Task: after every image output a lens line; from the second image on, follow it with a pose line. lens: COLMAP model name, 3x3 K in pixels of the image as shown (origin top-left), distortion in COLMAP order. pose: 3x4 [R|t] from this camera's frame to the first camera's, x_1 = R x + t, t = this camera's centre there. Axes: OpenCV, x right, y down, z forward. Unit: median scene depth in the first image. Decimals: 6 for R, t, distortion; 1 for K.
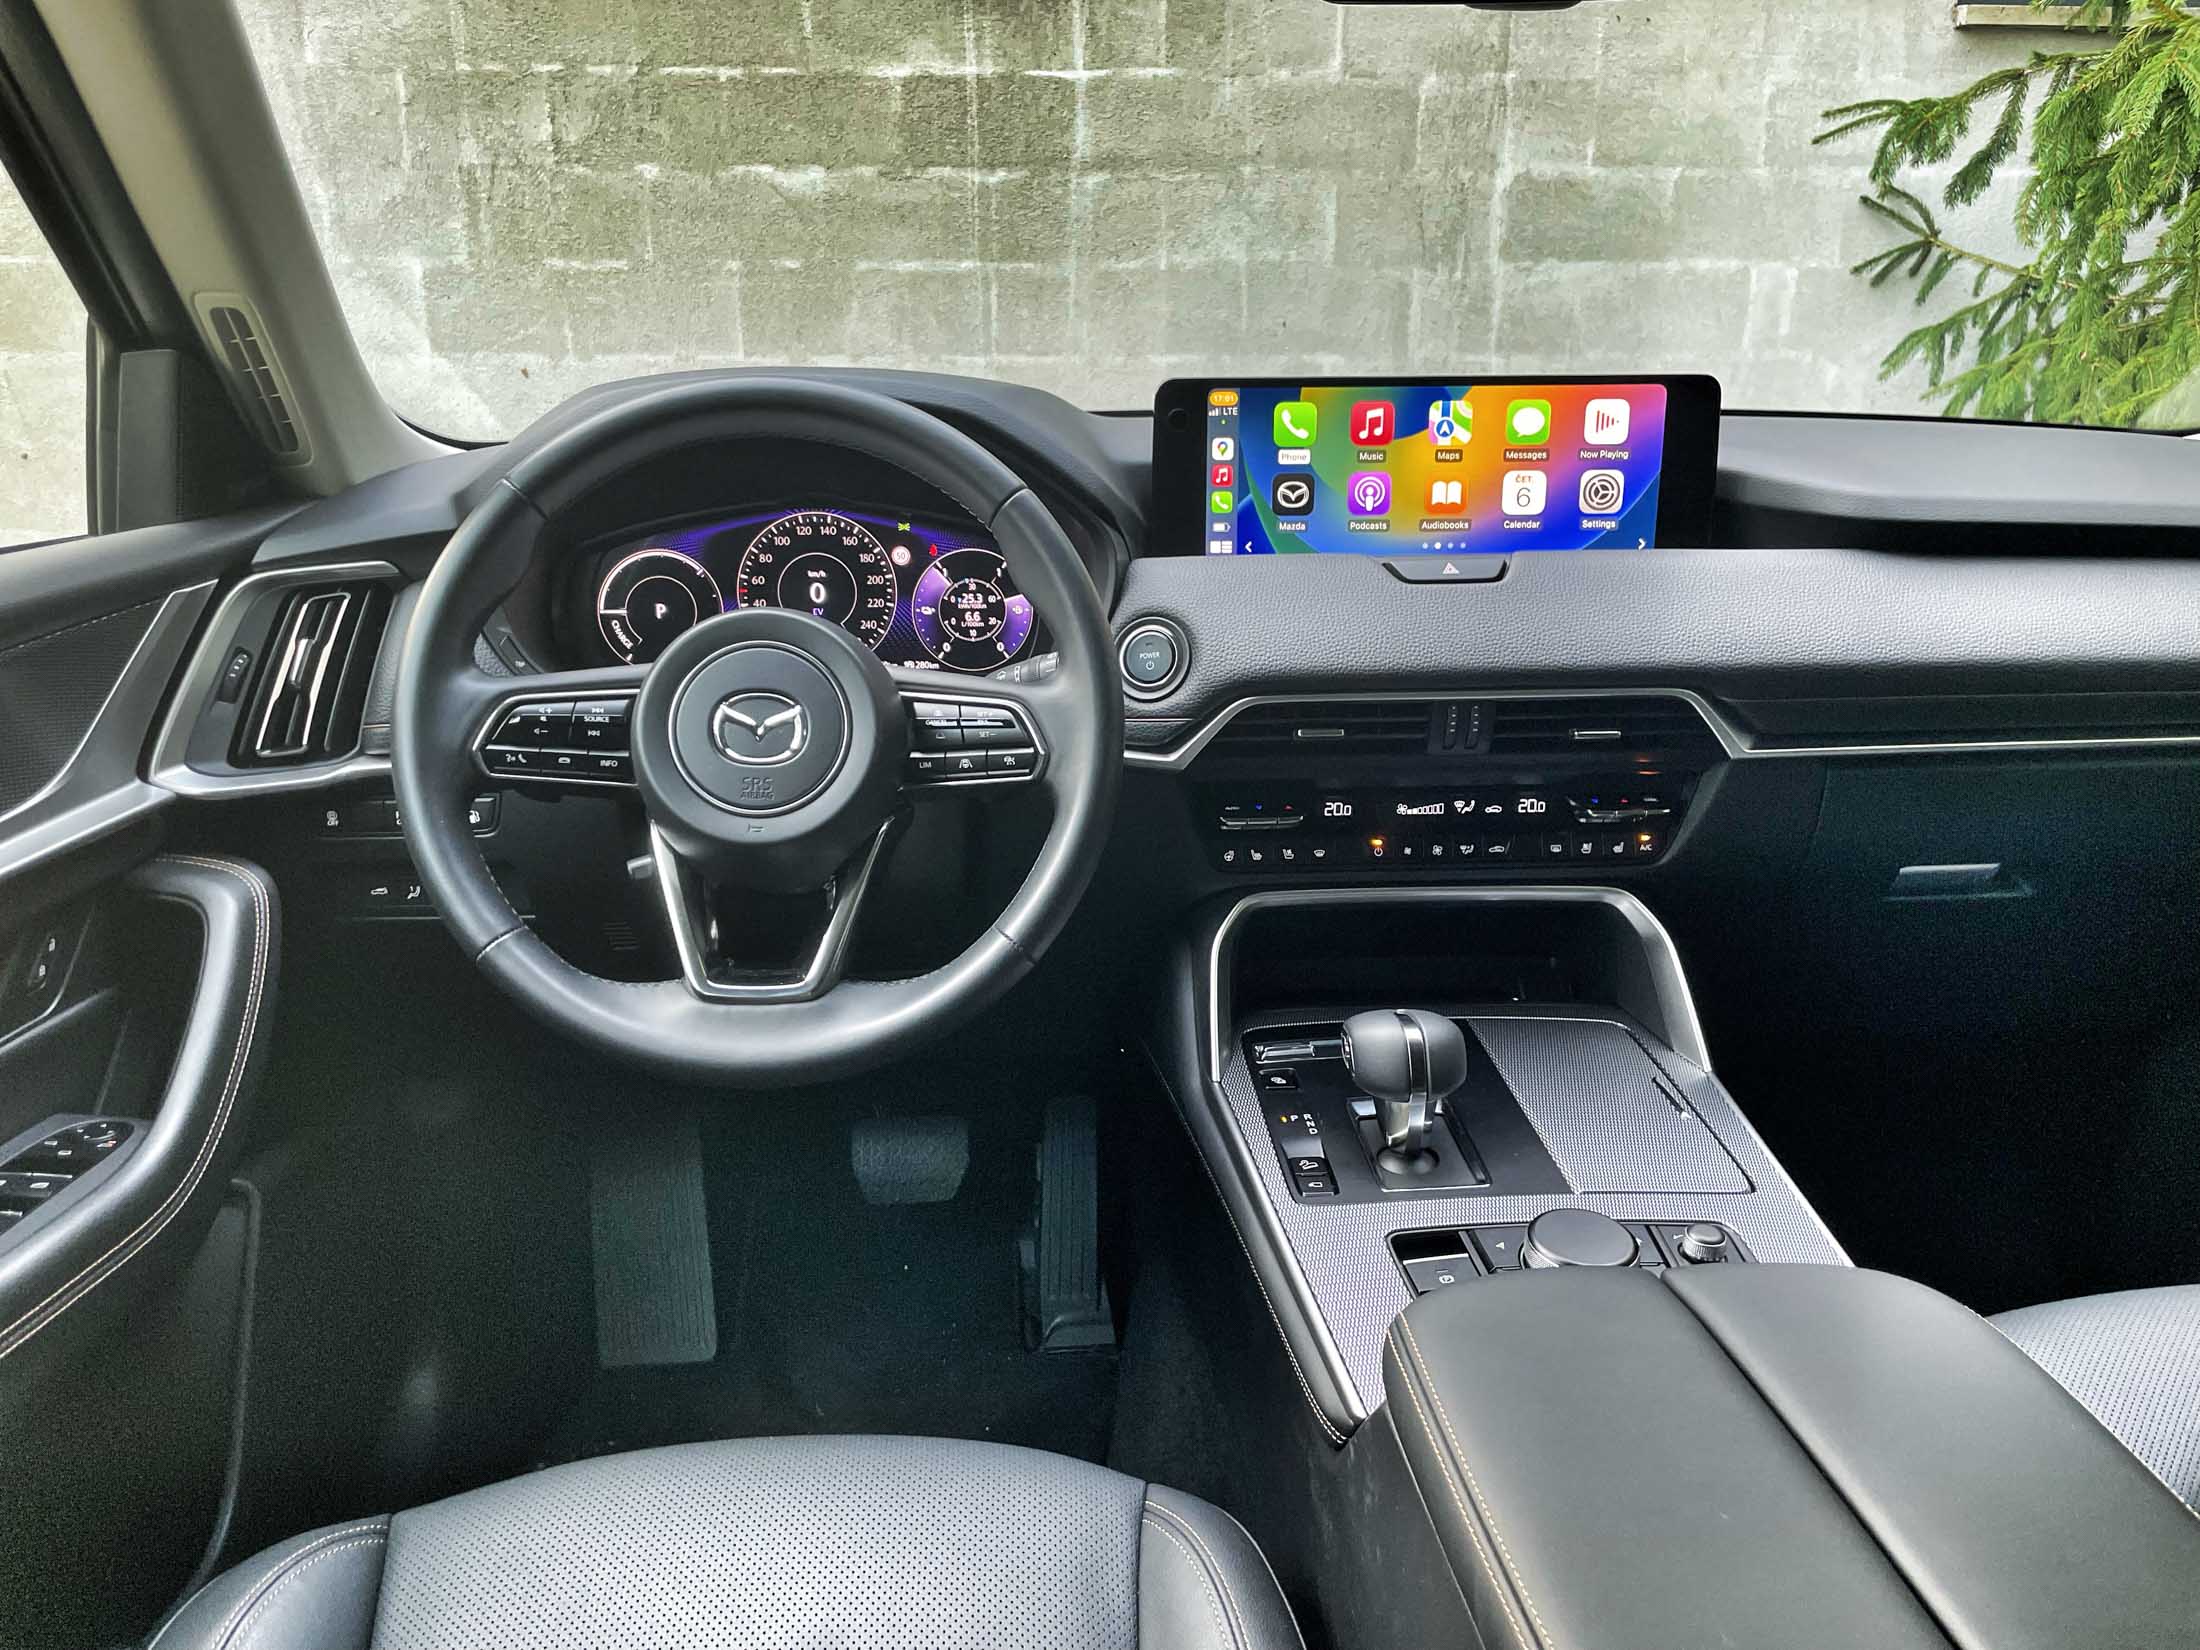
lens RADIAL K [[1696.1, 0, 1104.5], [0, 1696.1, 803.9], [0, 0, 1]] dist [0.082552, -0.112580]
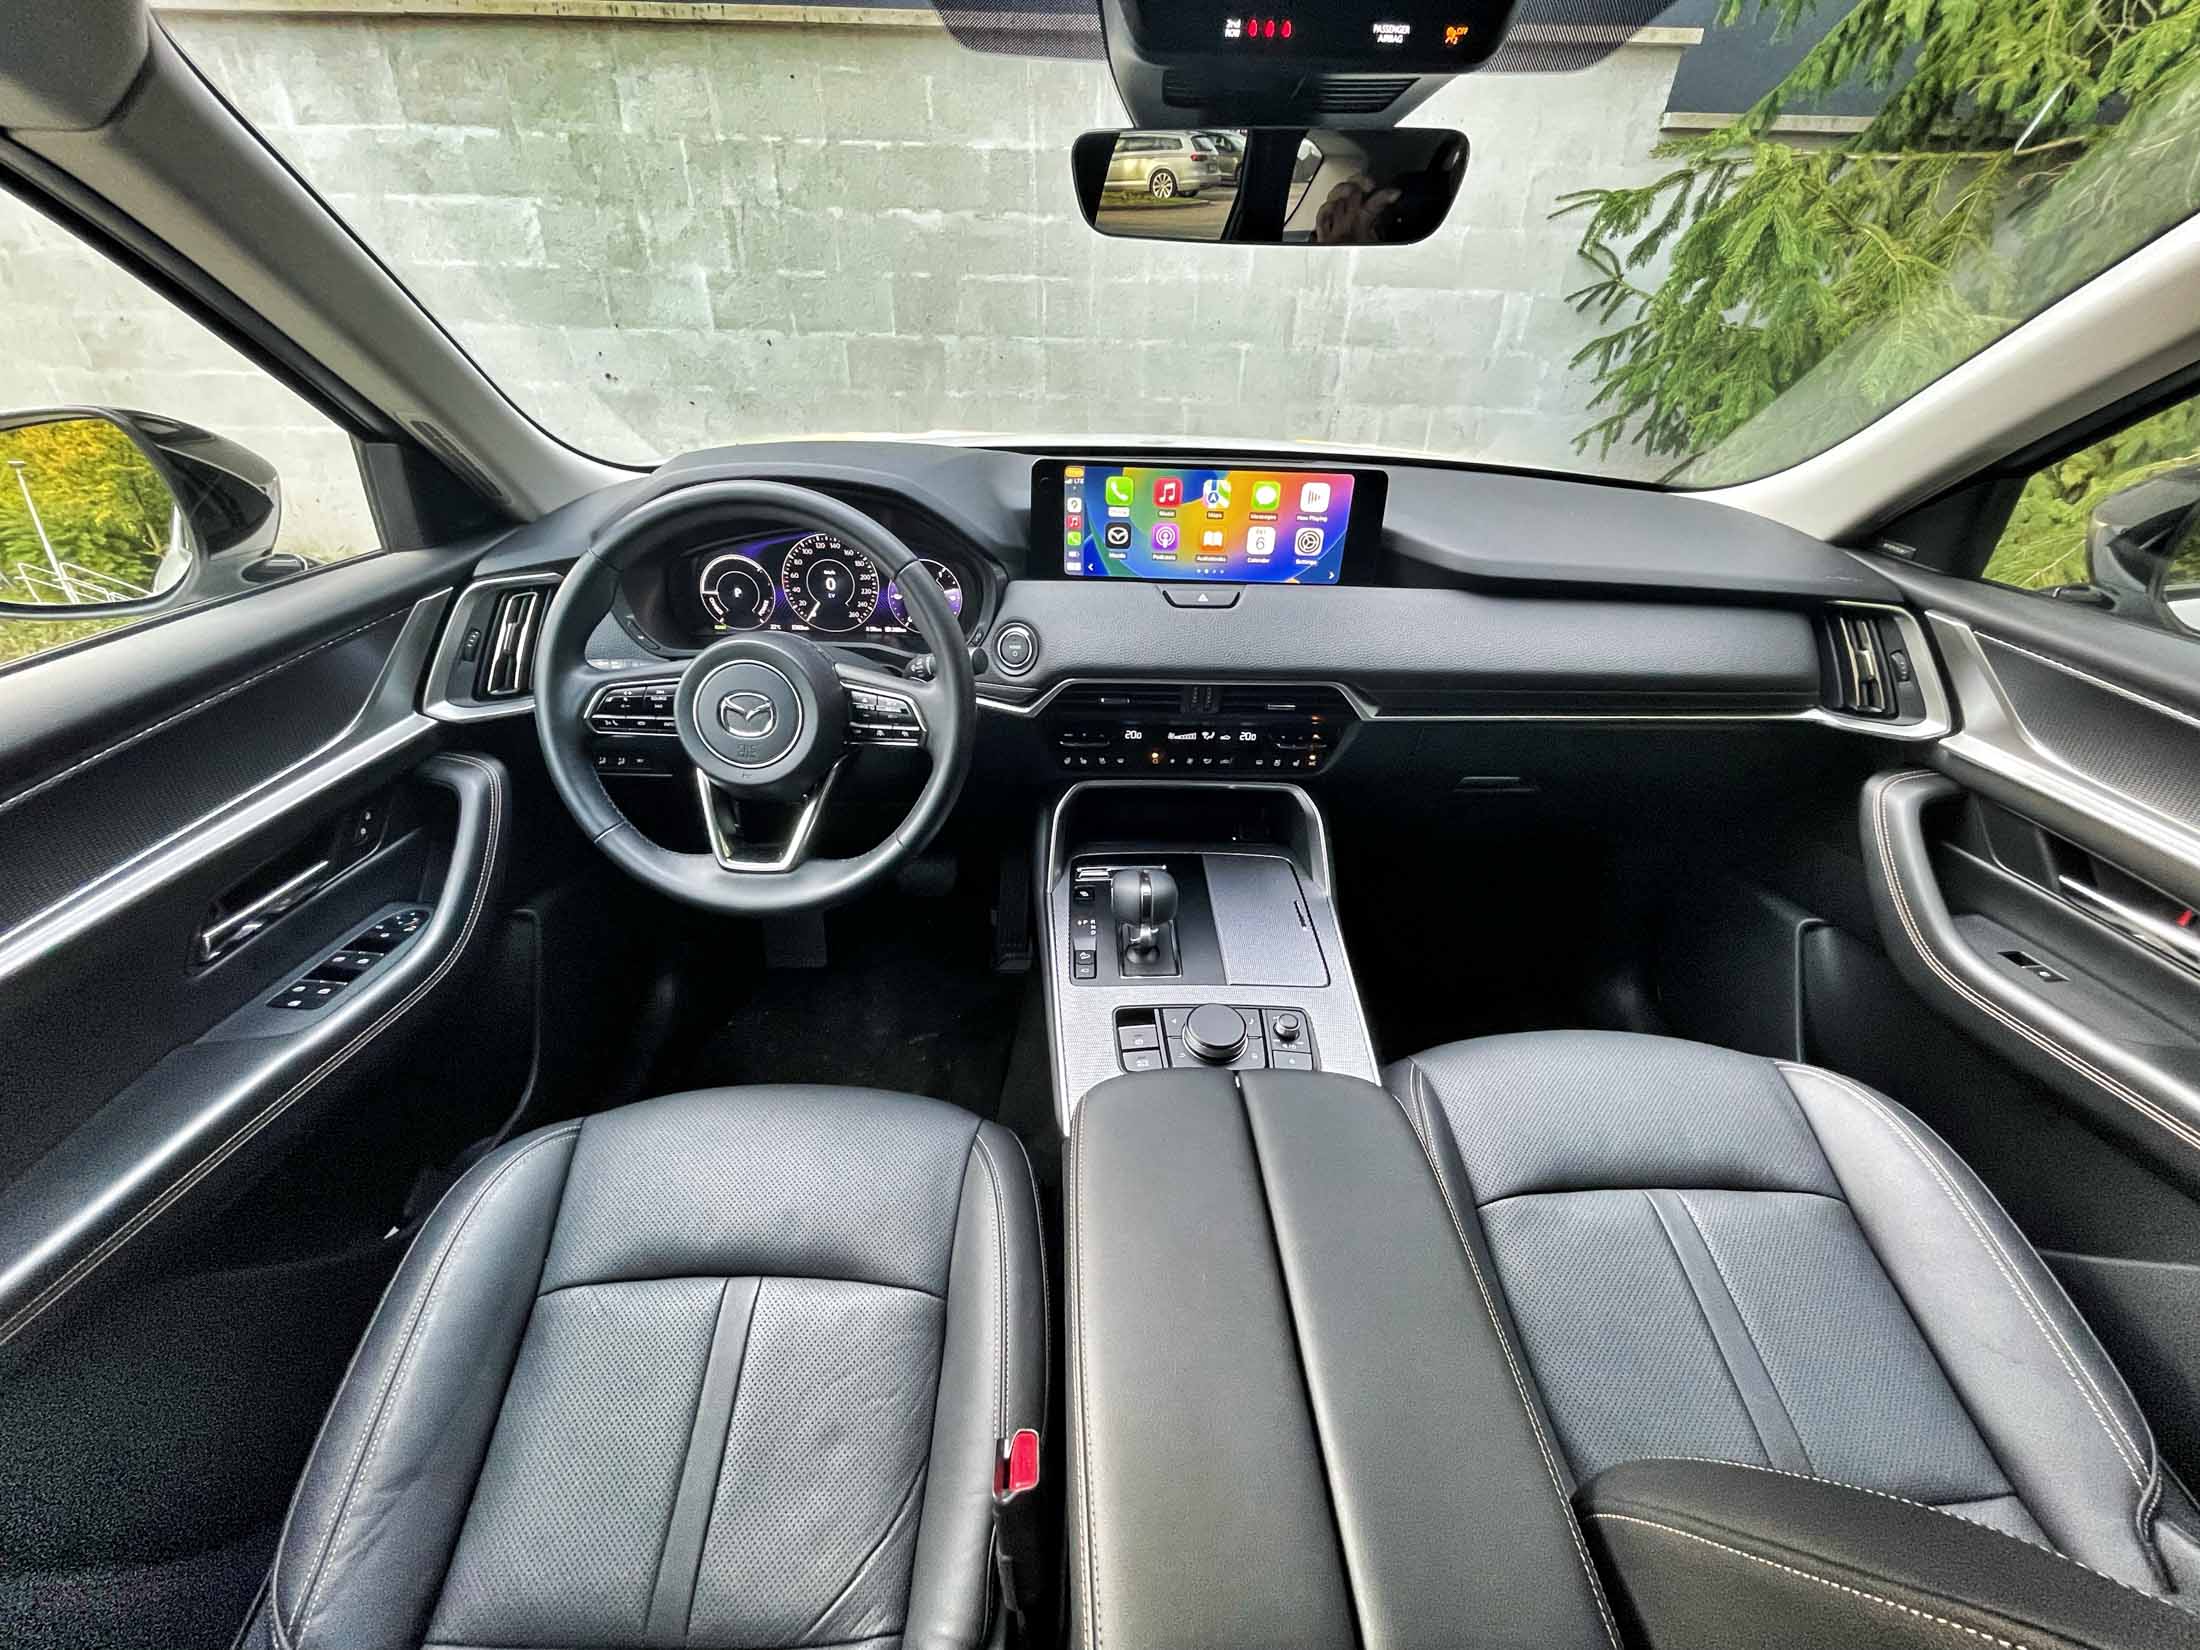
lens RADIAL K [[895.4, 0, 1099.4], [0, 895.4, 816.4], [0, 0, 1]] dist [-0.003543, 0.001224]
pose [[0.998513, 0.046334, -0.028735, 0.130042], [-0.037249, 0.964610, 0.261035, -0.145844], [0.039813, -0.259577, 0.964901, 0.113282]]
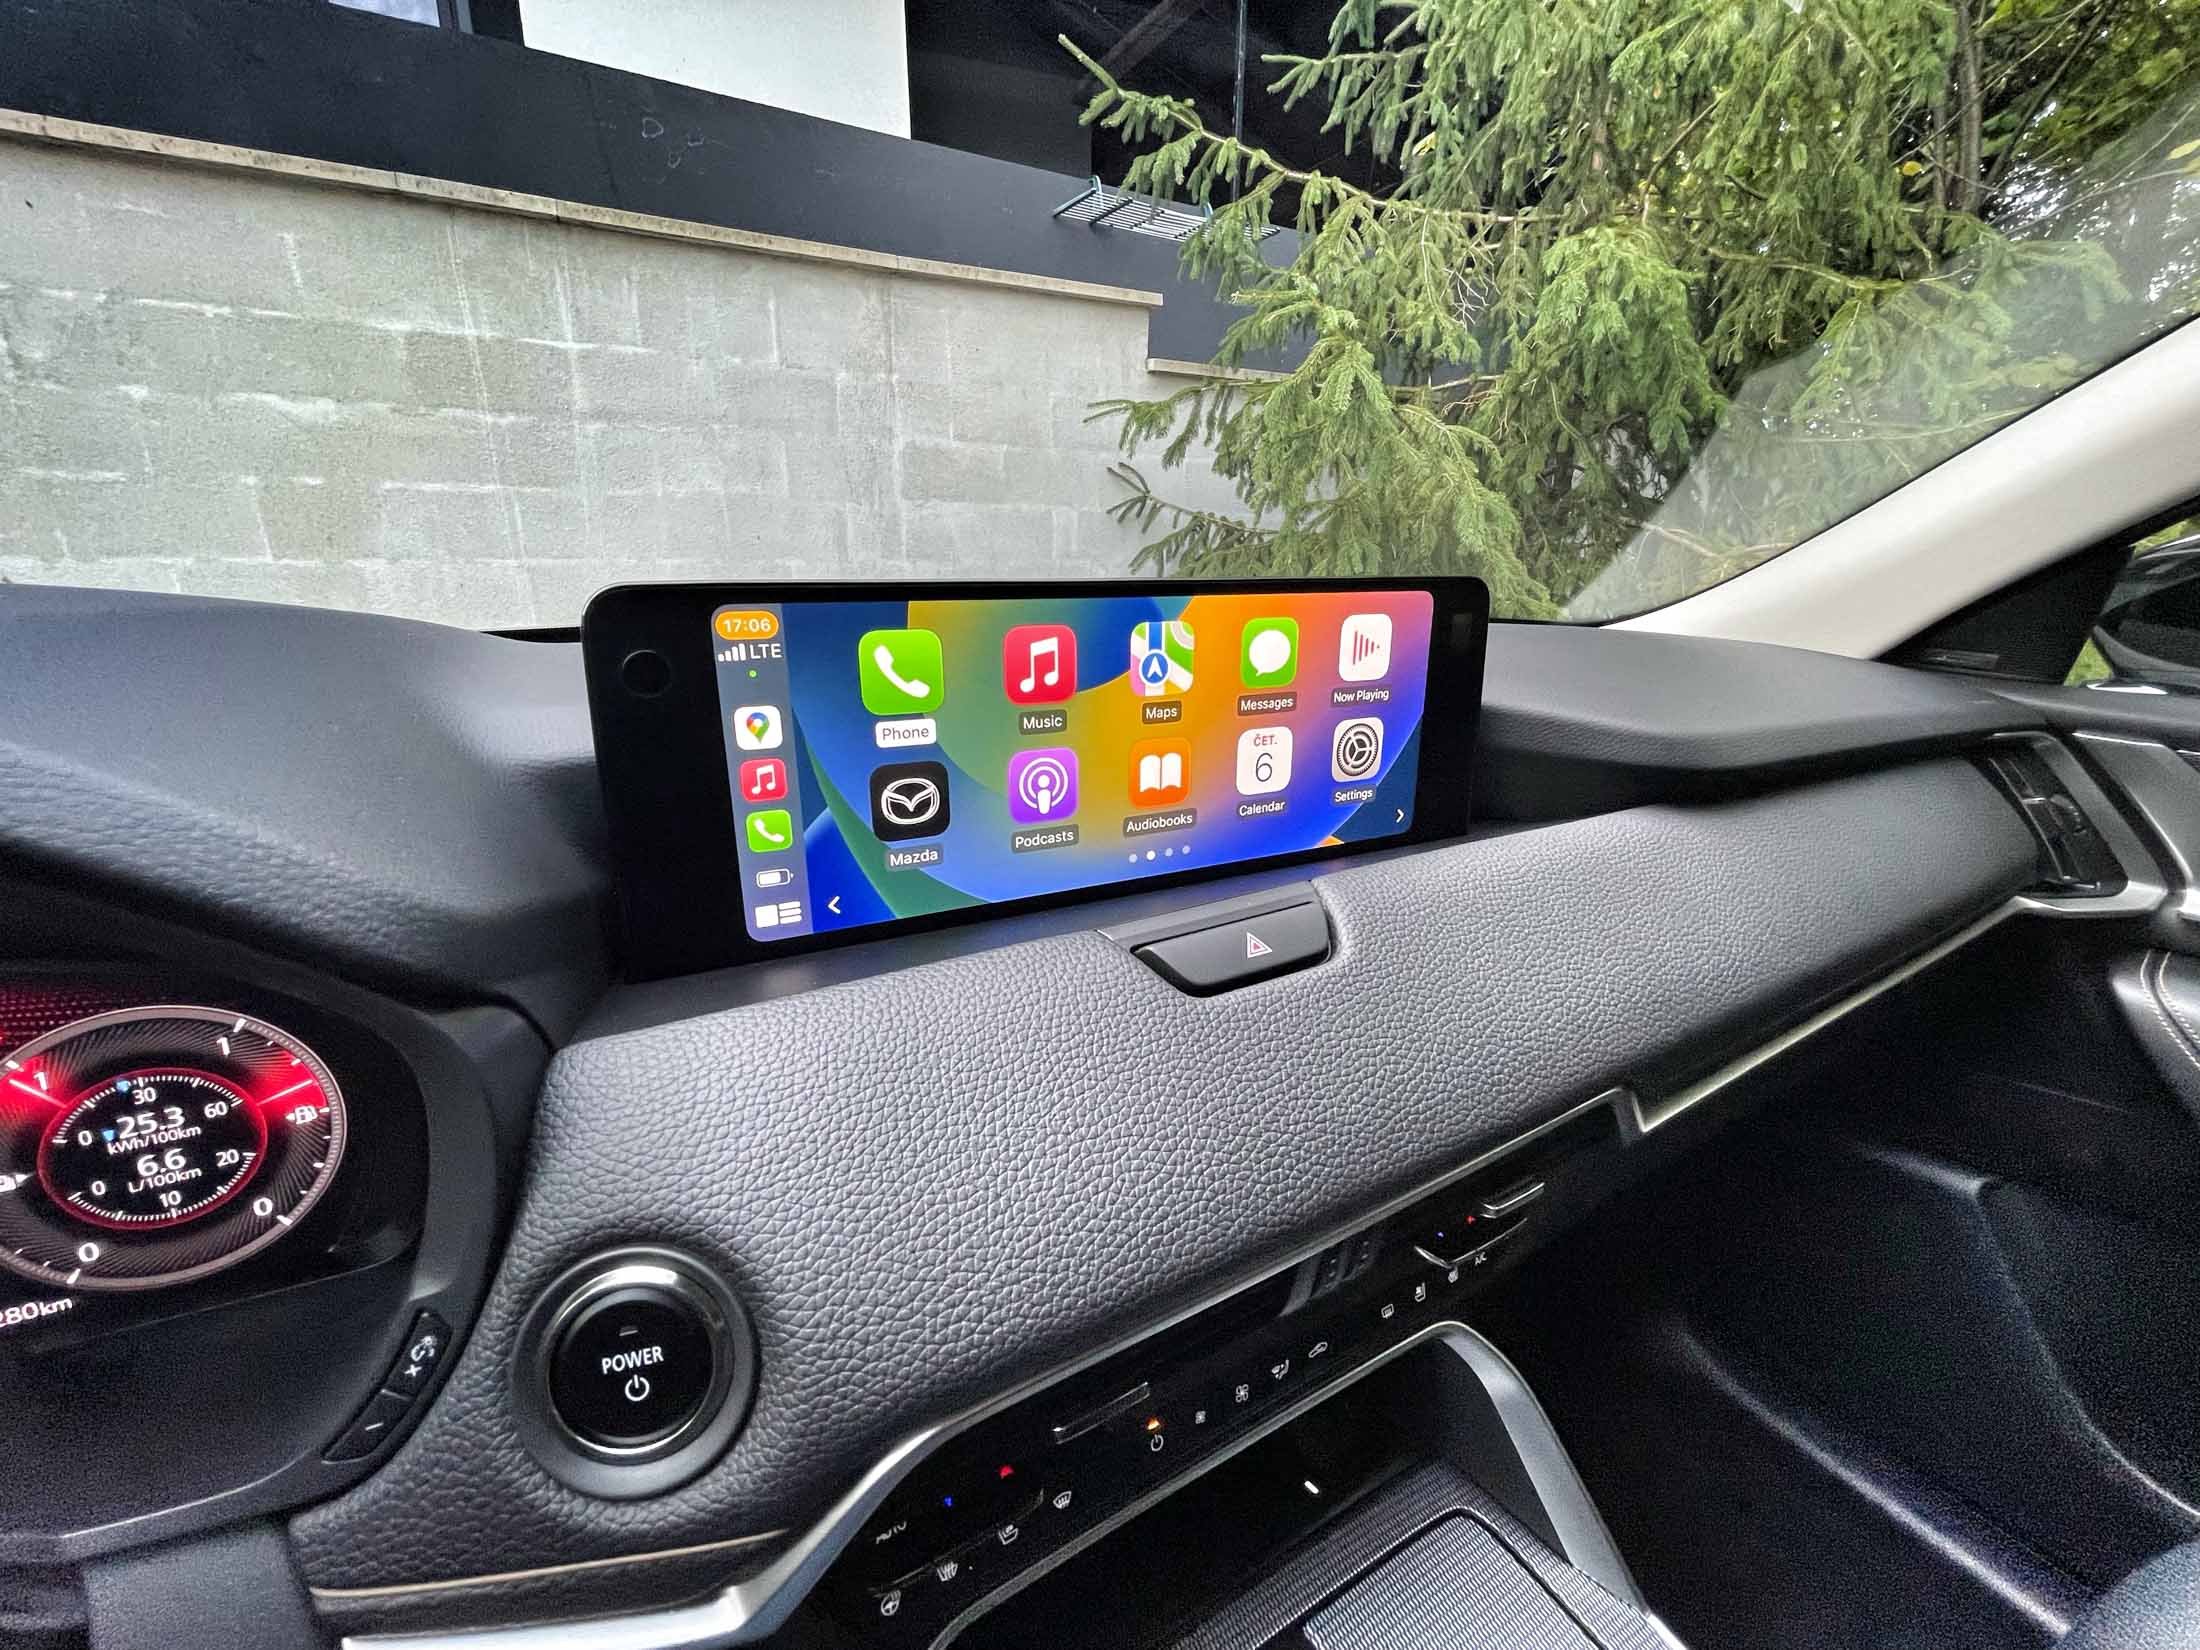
lens RADIAL K [[895.4, 0, 1100.6], [0, 895.4, 814.9], [0, 0, 1]] dist [-0.003543, 0.001224]
pose [[0.895304, -0.117080, 0.429794, 0.043983], [0.109296, 0.993085, 0.042851, -0.183163], [-0.431839, 0.008610, 0.901910, 0.724733]]
